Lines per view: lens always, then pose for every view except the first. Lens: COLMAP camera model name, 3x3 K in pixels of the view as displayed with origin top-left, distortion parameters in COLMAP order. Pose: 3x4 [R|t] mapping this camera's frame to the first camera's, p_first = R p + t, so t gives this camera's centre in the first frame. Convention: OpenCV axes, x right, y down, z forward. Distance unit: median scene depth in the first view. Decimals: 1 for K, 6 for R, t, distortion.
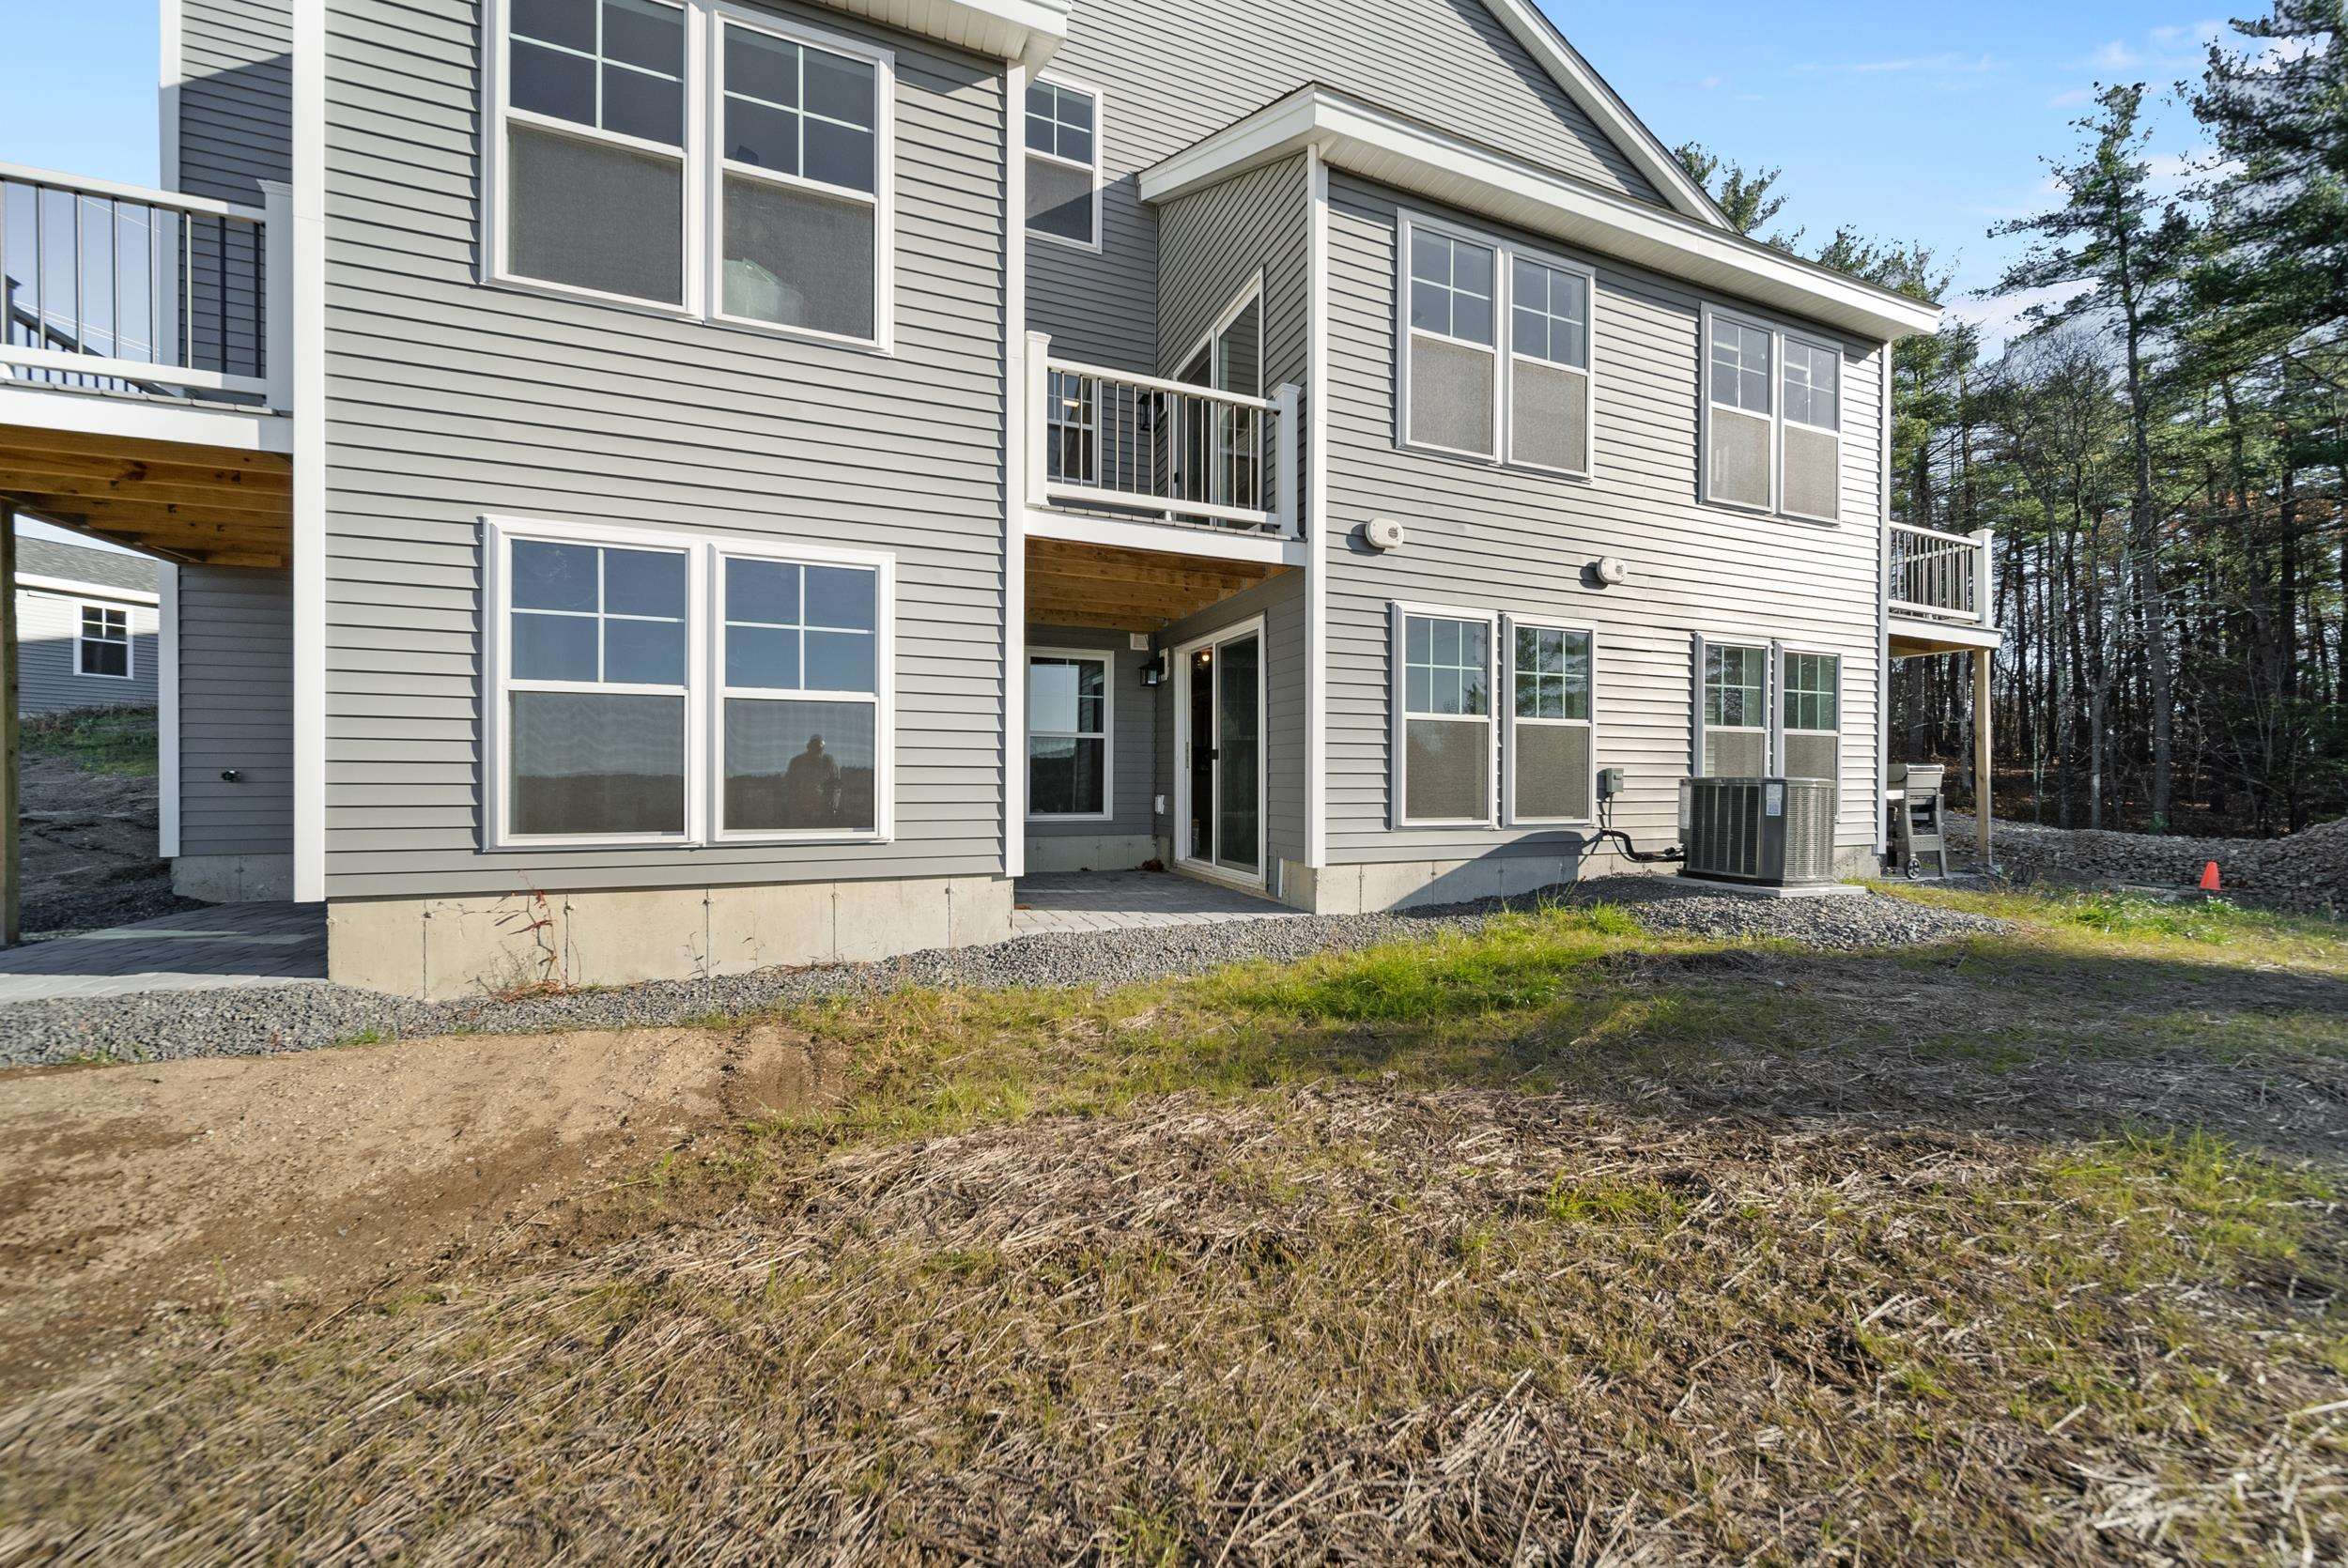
lens RADIAL K [[833.3, 0, 1167.0], [0, 833.3, 782.7], [0, 0, 1]] dist [0.001944, -0.000158]
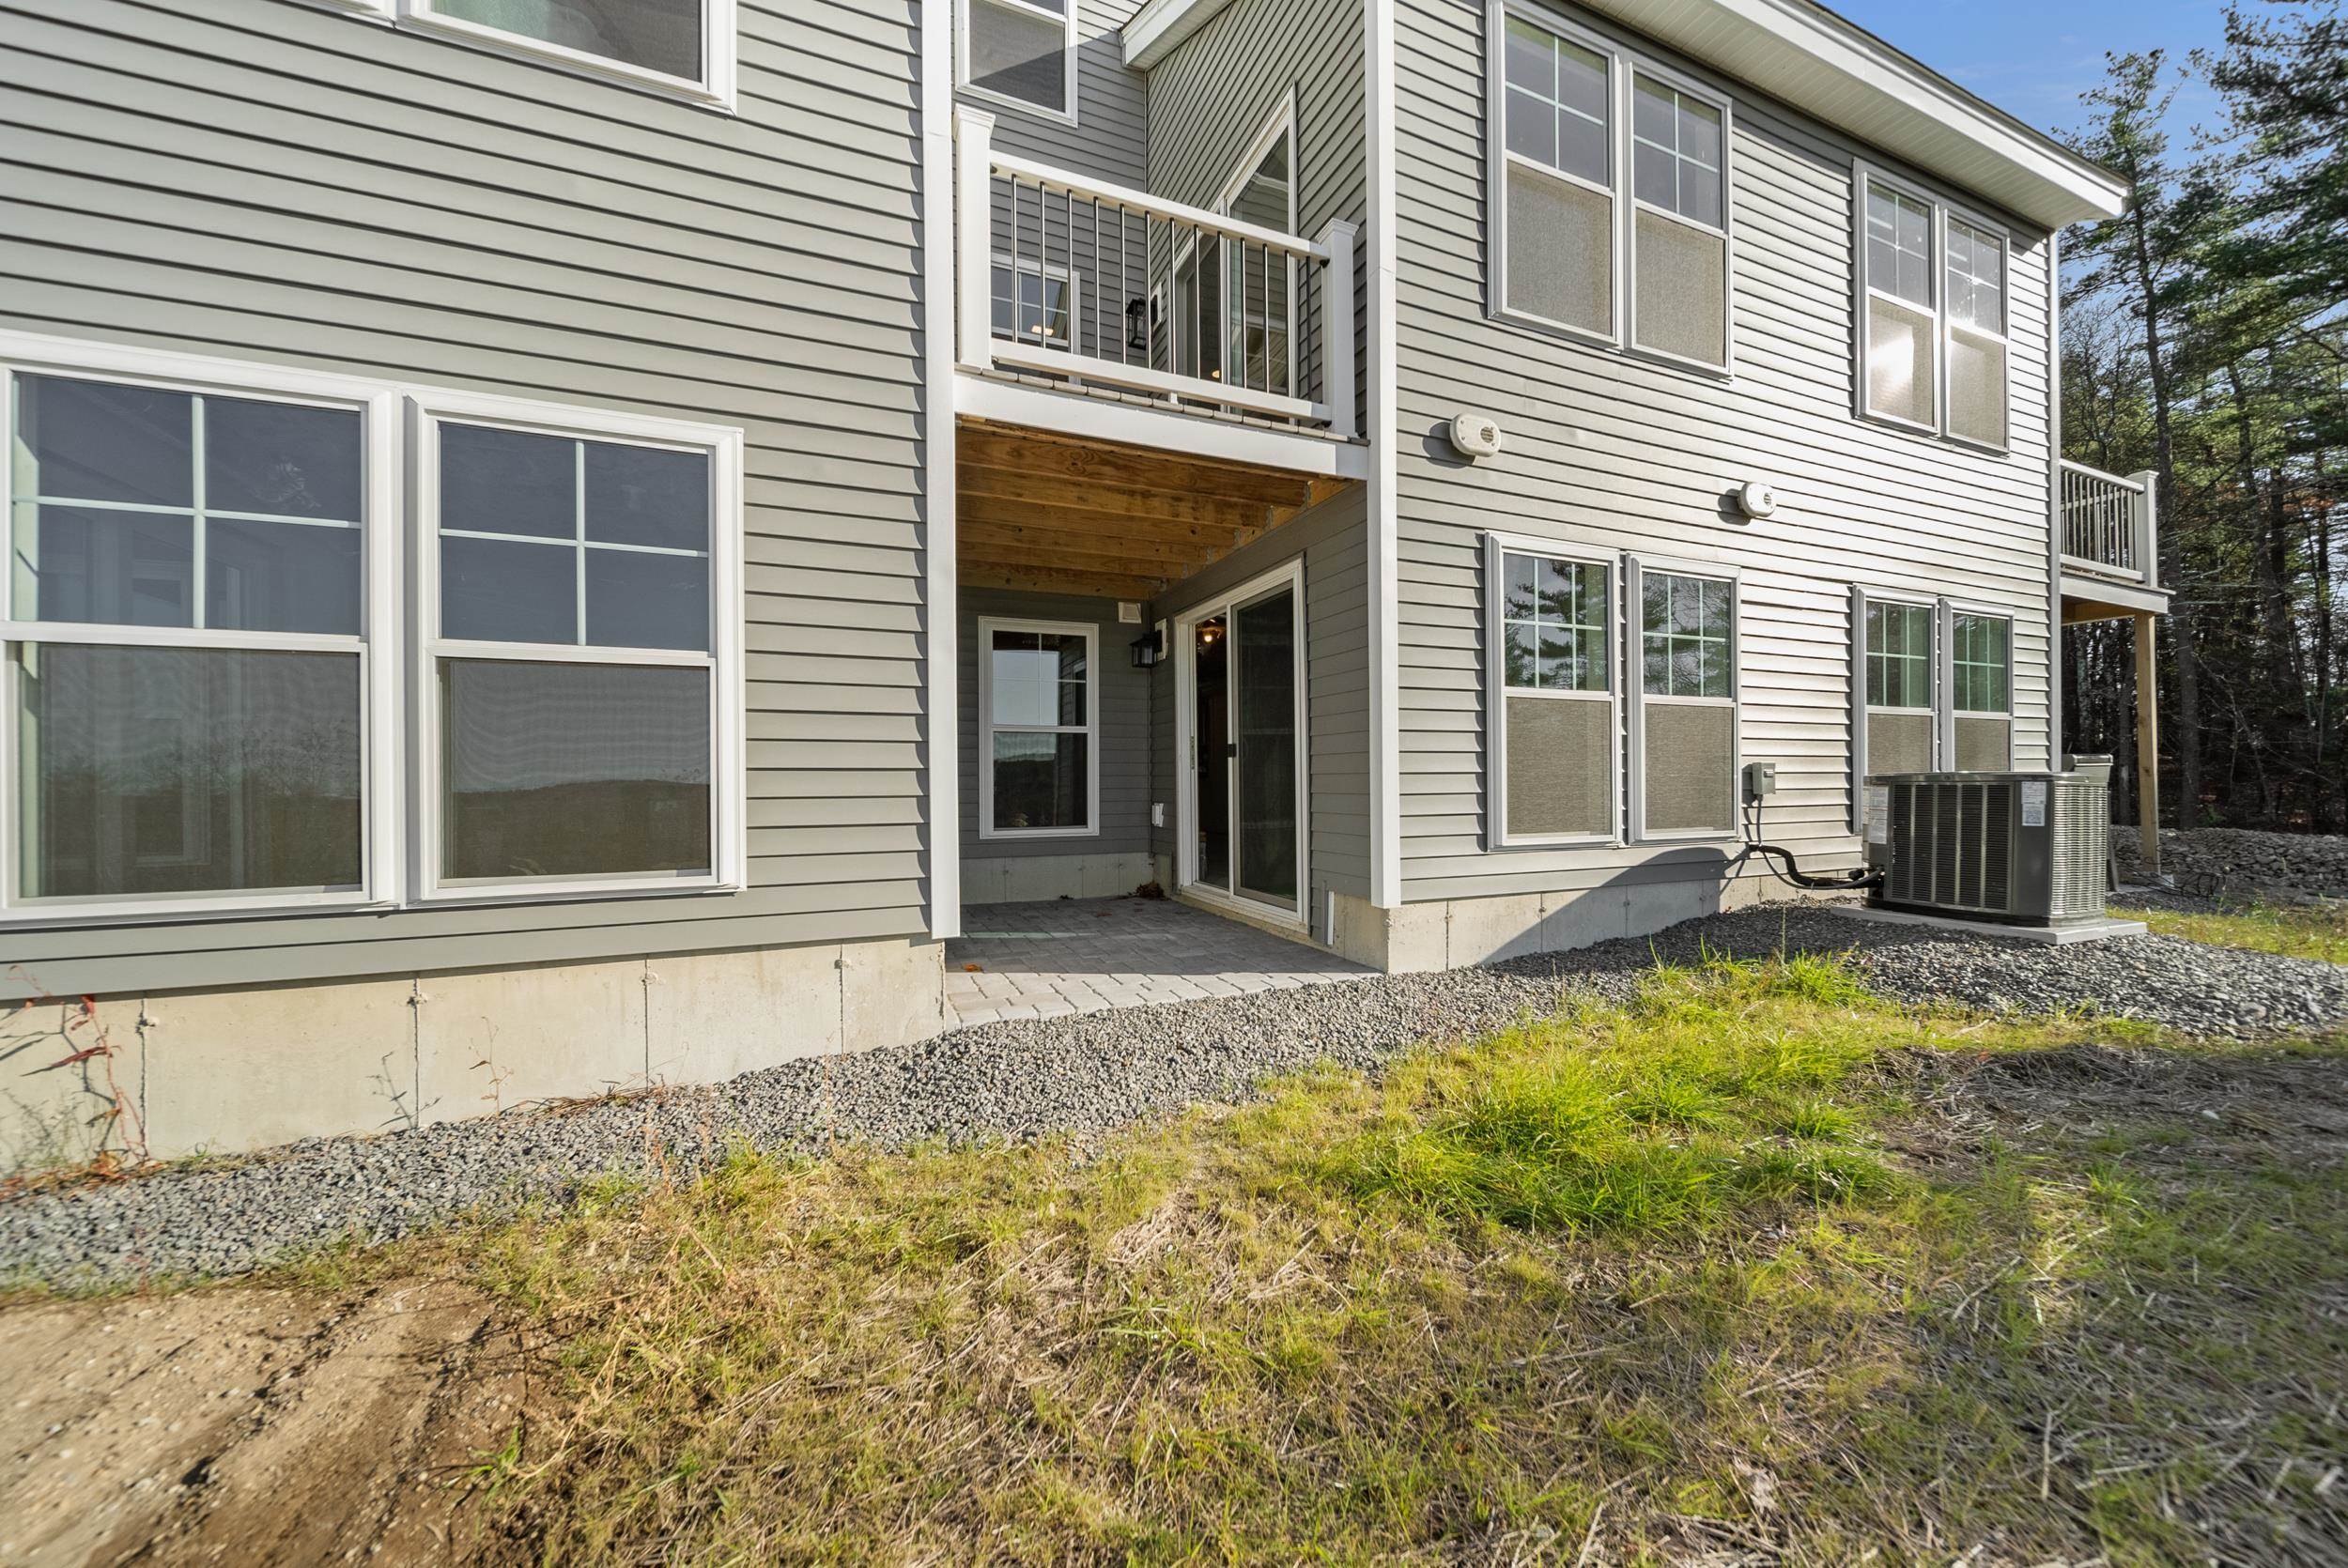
lens RADIAL K [[833.3, 0, 1177.8], [0, 833.3, 785.9], [0, 0, 1]] dist [0.001944, -0.000158]
pose [[0.999588, -0.011455, 0.026313, -0.015349], [0.011420, 0.999934, 0.001500, -0.003770], [-0.026329, -0.001199, 0.999653, 0.290197]]
